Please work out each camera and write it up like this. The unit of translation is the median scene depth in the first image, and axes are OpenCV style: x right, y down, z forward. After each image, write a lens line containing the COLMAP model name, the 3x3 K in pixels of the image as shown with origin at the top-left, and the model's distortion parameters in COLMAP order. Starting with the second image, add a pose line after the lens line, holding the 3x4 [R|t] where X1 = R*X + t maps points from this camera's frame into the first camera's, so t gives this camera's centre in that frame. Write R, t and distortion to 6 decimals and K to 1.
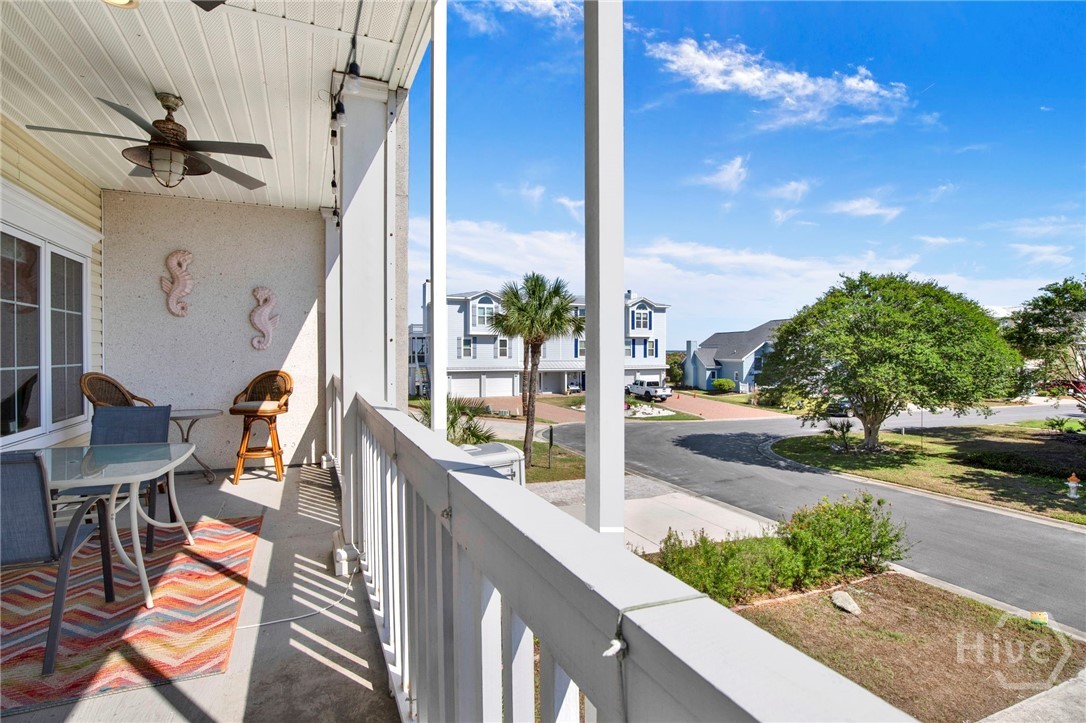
lens RADIAL K [[510.6, 0, 543.5], [0, 510.6, 355.7], [0, 0, 1]] dist [-0.032756, 0.006211]
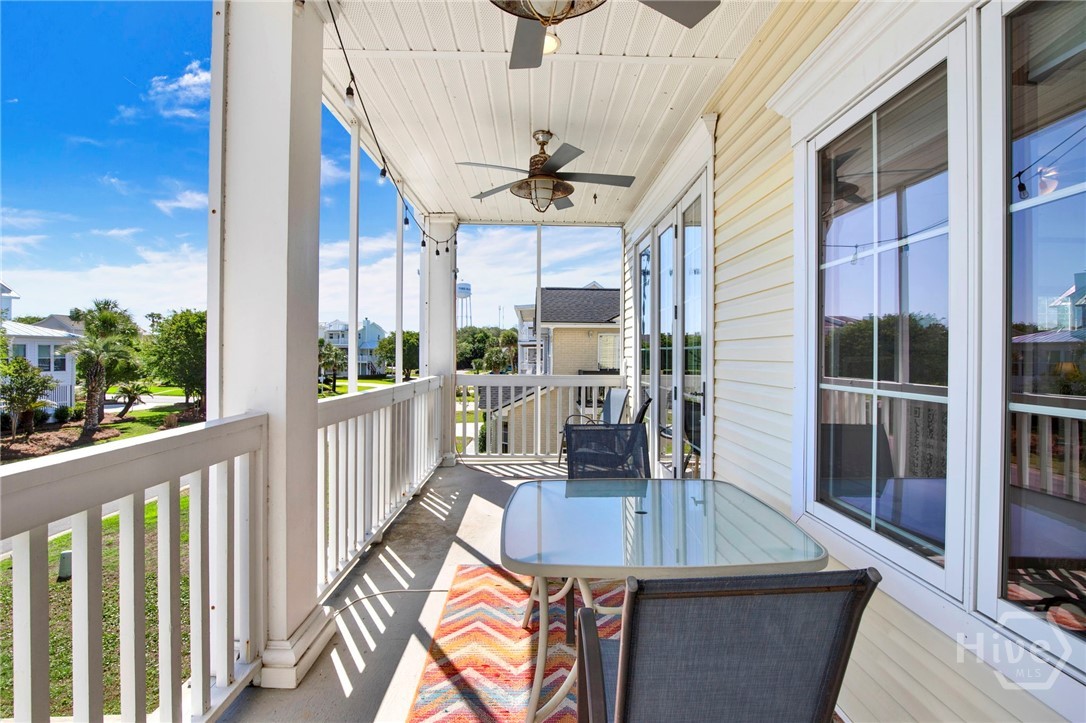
lens RADIAL K [[510.6, 0, 543.5], [0, 510.6, 355.7], [0, 0, 1]] dist [-0.032756, 0.006211]
pose [[-0.914569, -0.003194, 0.404416, -0.905492], [-0.000763, 0.999981, 0.006172, -0.007540], [-0.404428, 0.005336, -0.914554, 1.393793]]
